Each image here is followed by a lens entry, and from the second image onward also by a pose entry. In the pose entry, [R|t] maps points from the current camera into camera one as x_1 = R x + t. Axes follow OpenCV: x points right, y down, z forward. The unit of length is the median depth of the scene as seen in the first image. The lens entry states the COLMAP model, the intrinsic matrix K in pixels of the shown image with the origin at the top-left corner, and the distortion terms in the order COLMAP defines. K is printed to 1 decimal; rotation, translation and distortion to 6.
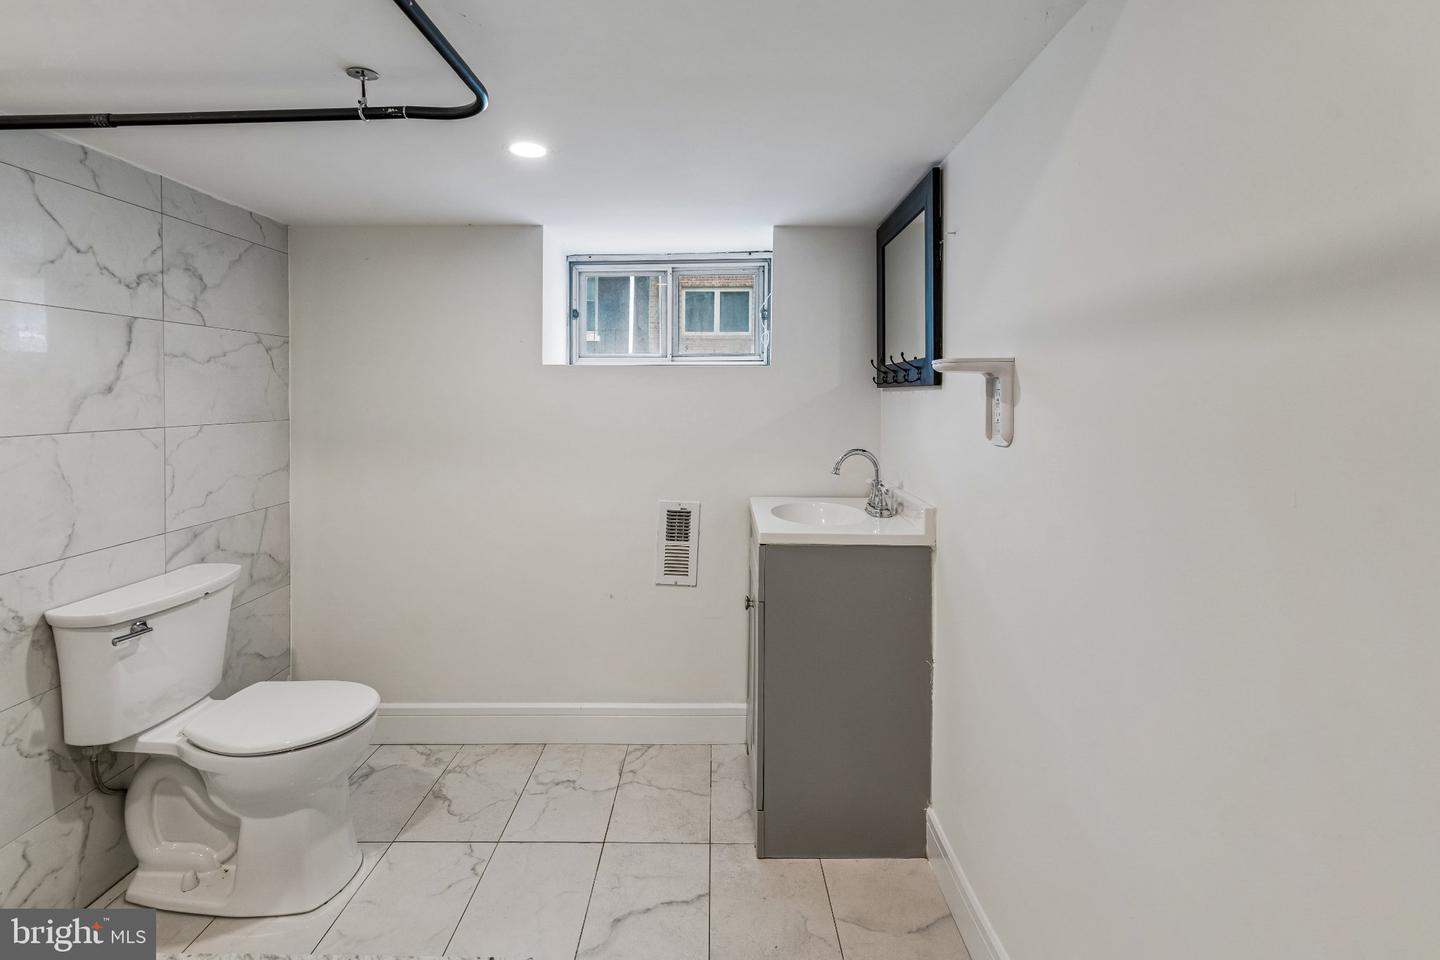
lens RADIAL K [[695.8, 0, 714.4], [0, 695.8, 409.0], [0, 0, 1]] dist [0.001530, 0.012364]
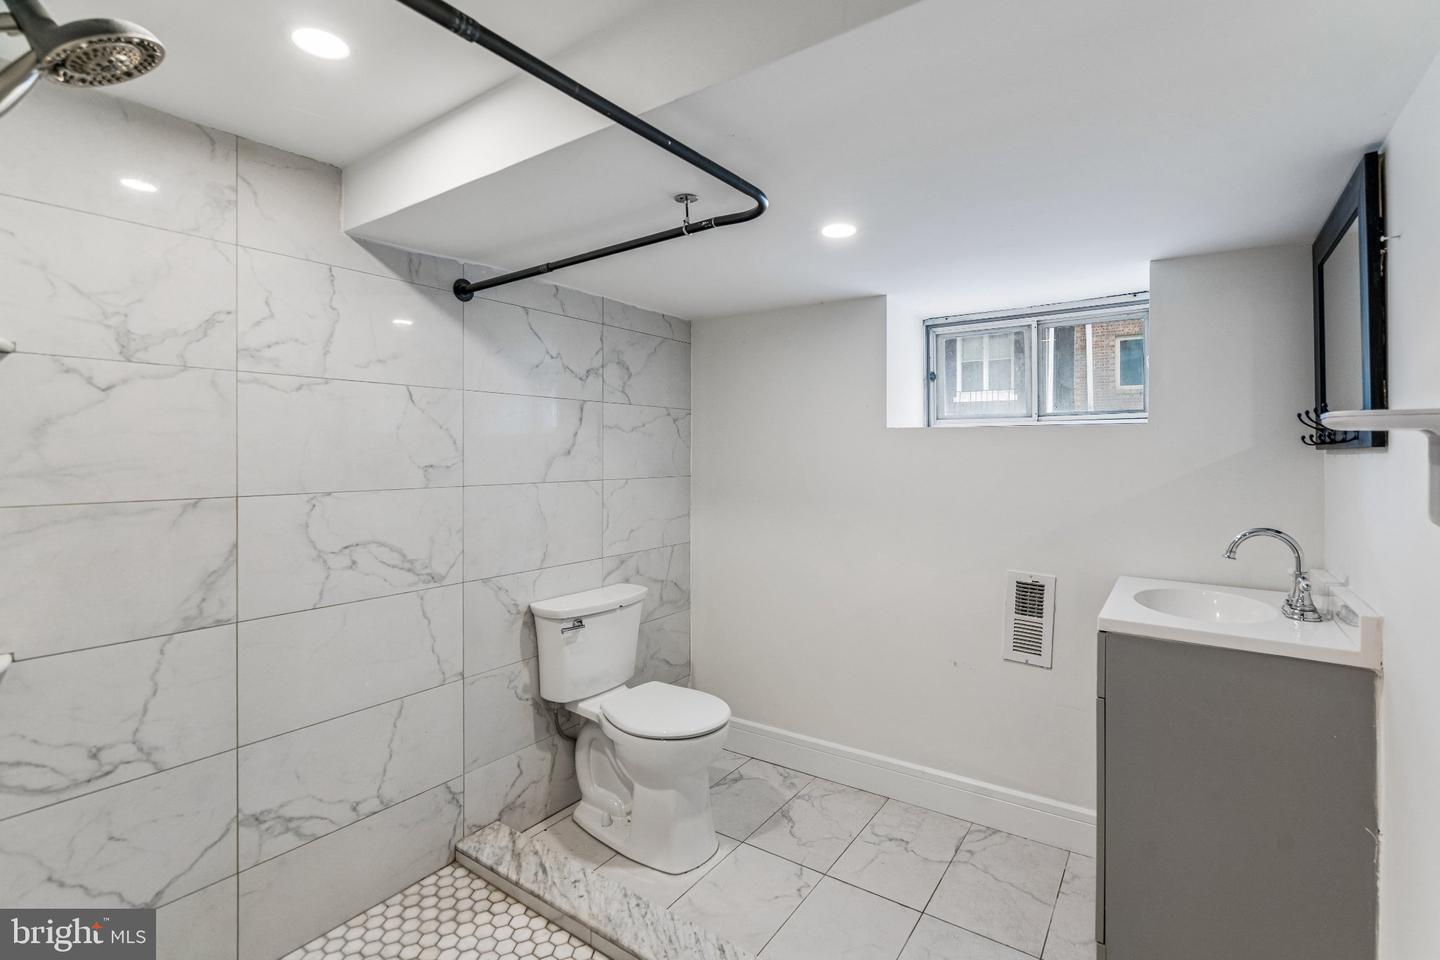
lens RADIAL K [[674.4, 0, 723.8], [0, 674.4, 449.7], [0, 0, 1]] dist [-0.002167, 0.006366]
pose [[0.833671, -0.000883, -0.552261, 0.127645], [-0.014810, 0.999603, -0.023954, -0.004267], [0.552063, 0.028148, 0.833327, 0.031636]]
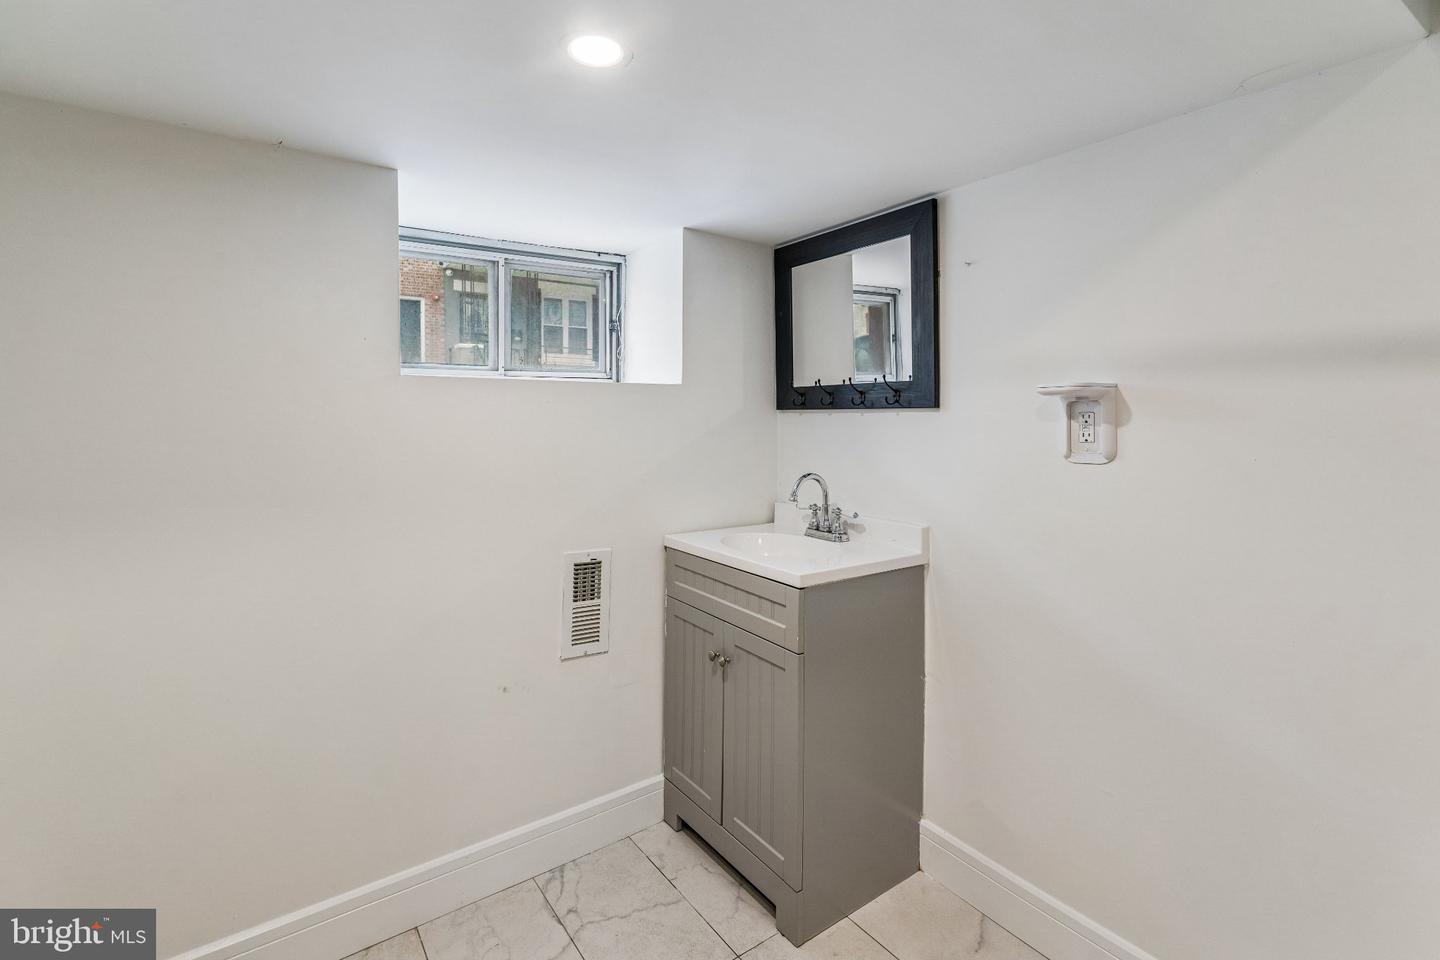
lens RADIAL K [[667.3, 0, 719.7], [0, 667.3, 429.8], [0, 0, 1]] dist [-0.000152, 0.000059]
pose [[0.804738, -0.015514, 0.593428, -0.470738], [0.015621, 0.999866, 0.004955, -0.010389], [-0.593425, 0.005283, 0.804872, 0.354852]]
